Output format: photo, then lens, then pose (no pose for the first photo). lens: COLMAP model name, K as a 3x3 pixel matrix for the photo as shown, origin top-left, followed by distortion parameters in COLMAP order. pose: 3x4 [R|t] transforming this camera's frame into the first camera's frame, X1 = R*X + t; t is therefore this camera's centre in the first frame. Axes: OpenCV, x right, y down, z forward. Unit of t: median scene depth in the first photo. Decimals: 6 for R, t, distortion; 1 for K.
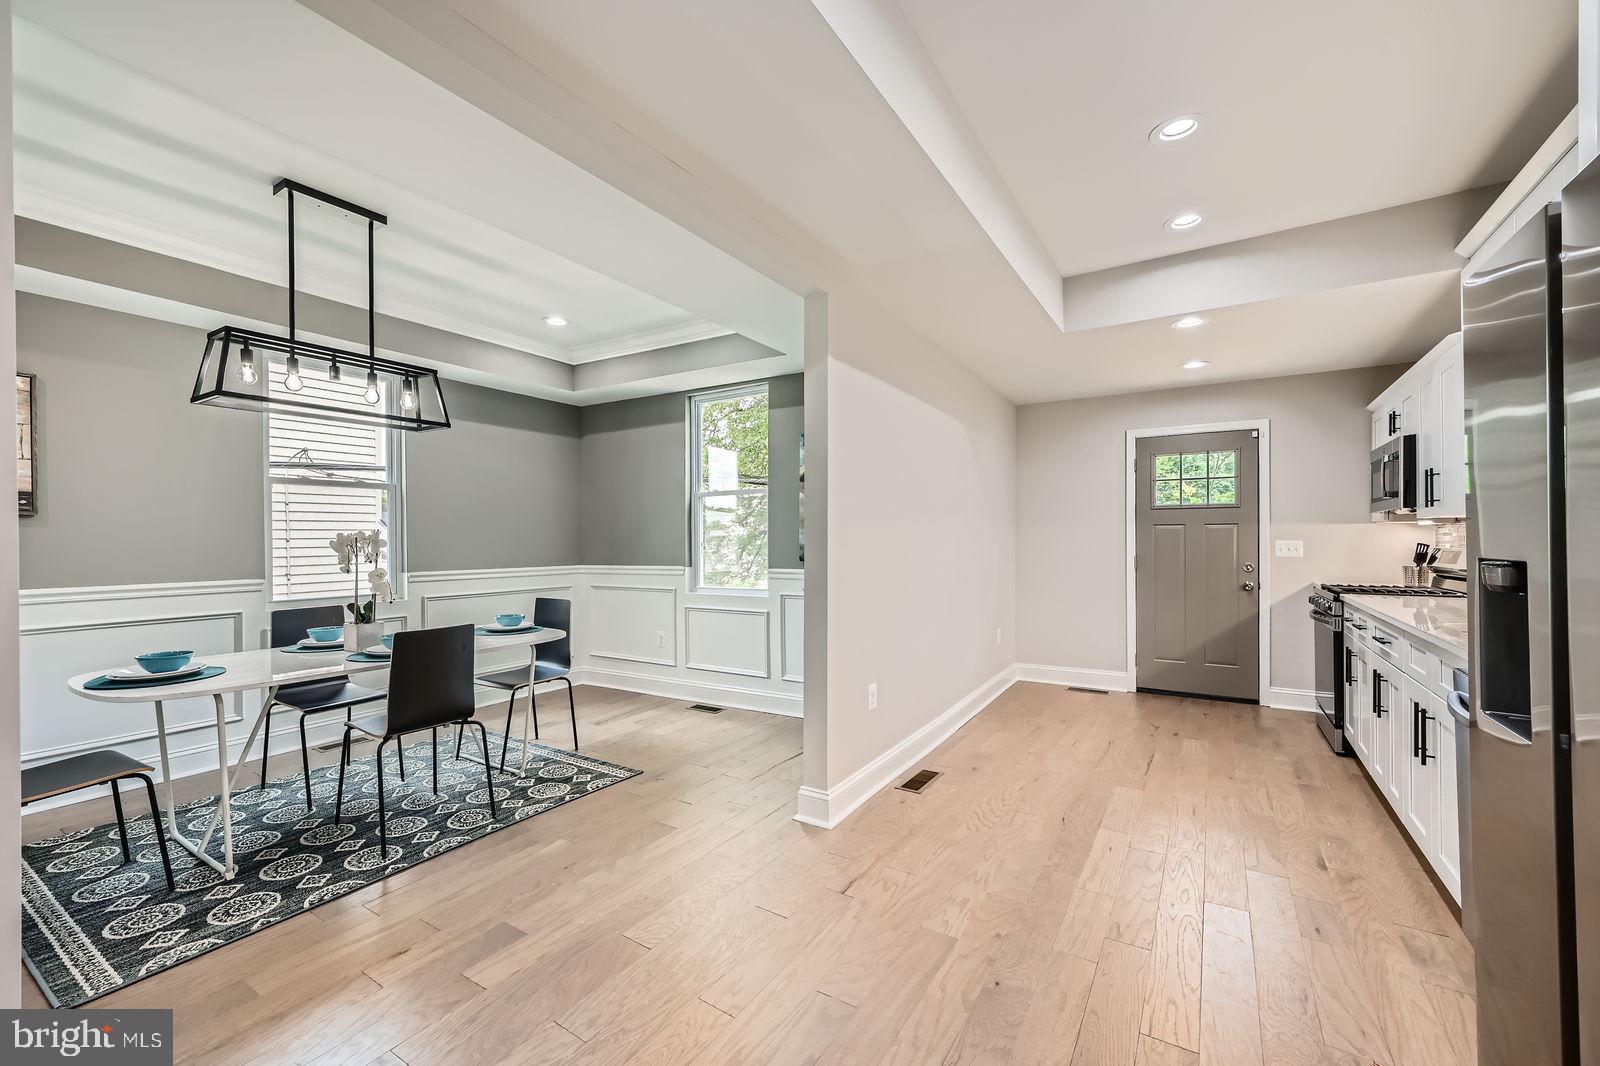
lens RADIAL K [[648.7, 0, 793.1], [0, 648.7, 540.0], [0, 0, 1]] dist [0.002683, 0.000831]
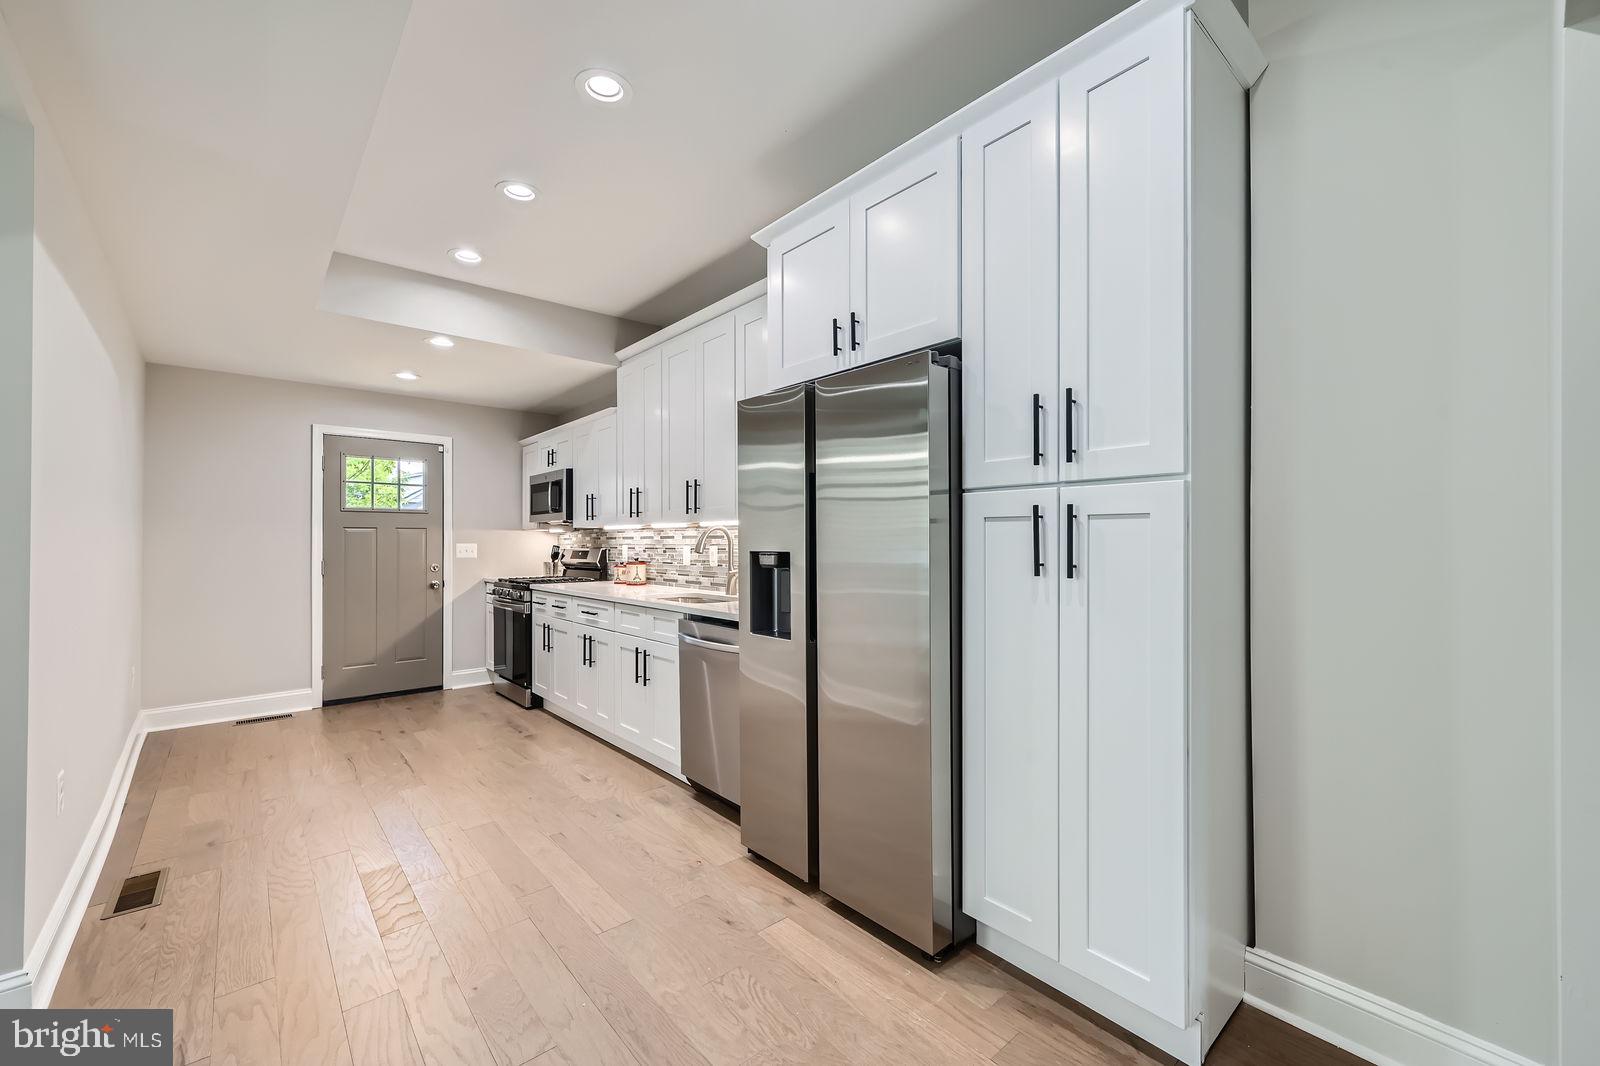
lens RADIAL K [[648.7, 0, 802.6], [0, 648.7, 537.1], [0, 0, 1]] dist [0.002683, 0.000831]
pose [[0.275821, 0.008677, 0.961170, -0.223818], [0.001935, 0.999952, -0.009582, 0.001784], [-0.961207, 0.004502, 0.275791, 0.107261]]
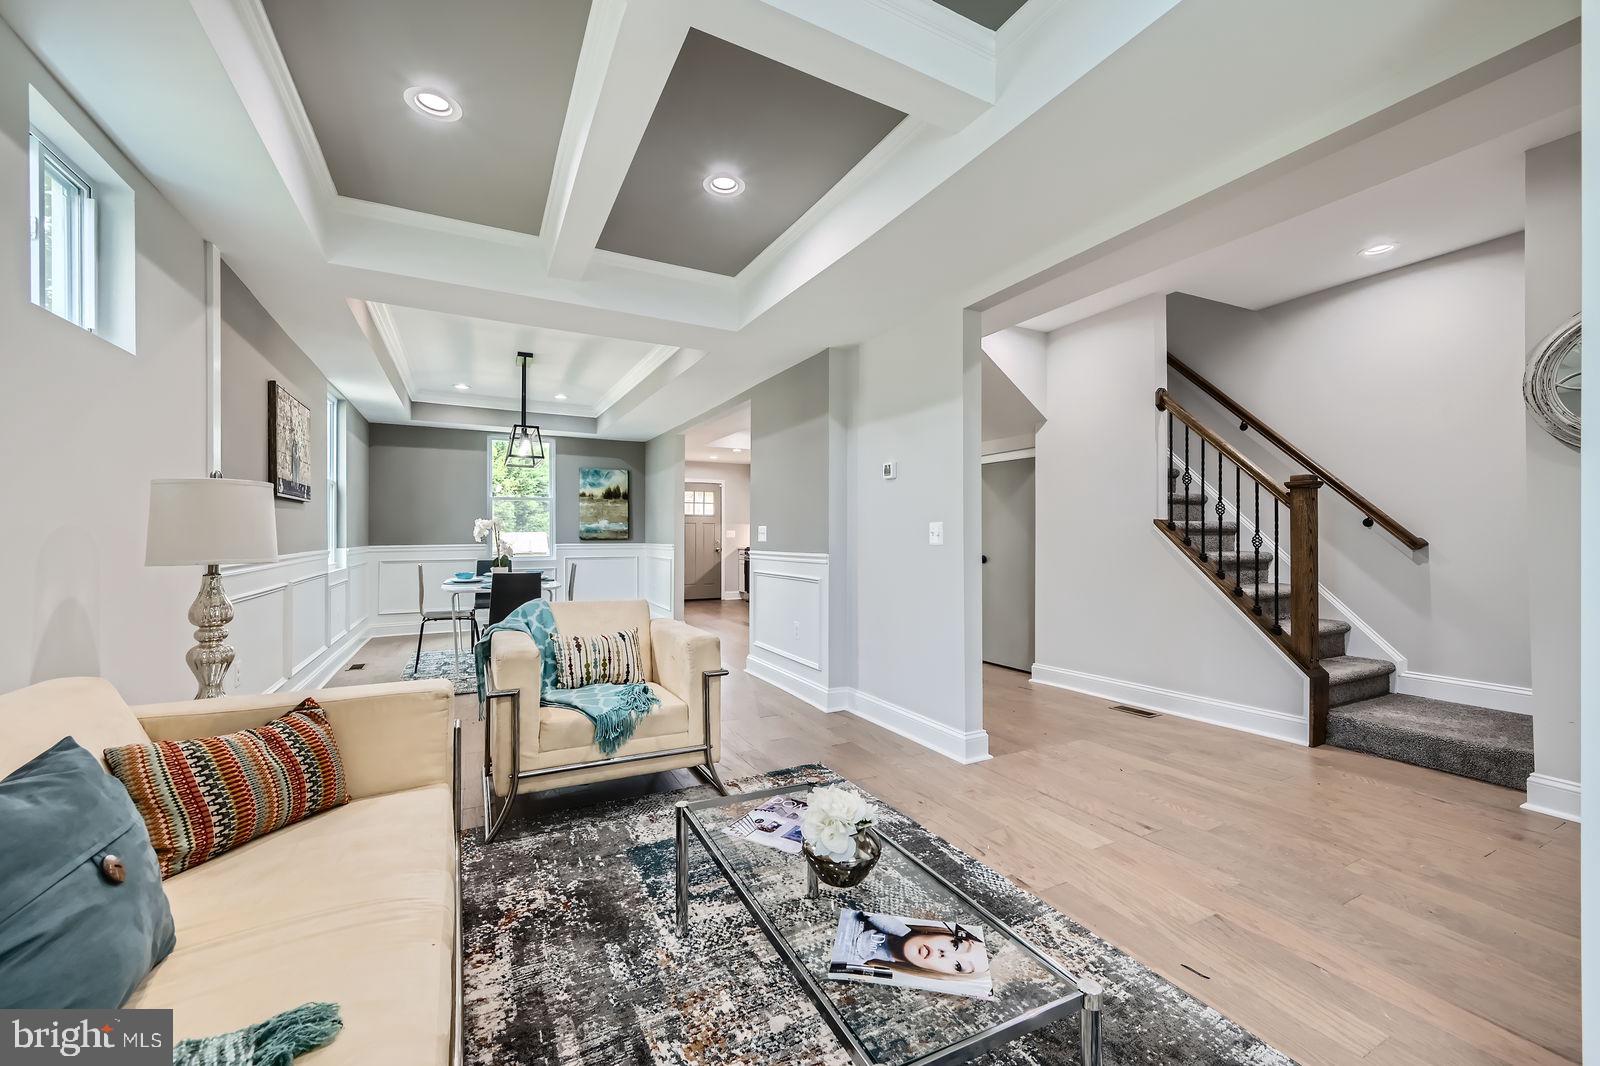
lens RADIAL K [[648.7, 0, 809.9], [0, 648.7, 528.7], [0, 0, 1]] dist [0.002683, 0.000831]
pose [[0.490732, 0.013245, 0.871210, -1.389037], [-0.001455, 0.999896, -0.014382, 0.030284], [-0.871310, 0.005790, 0.490700, -0.530832]]
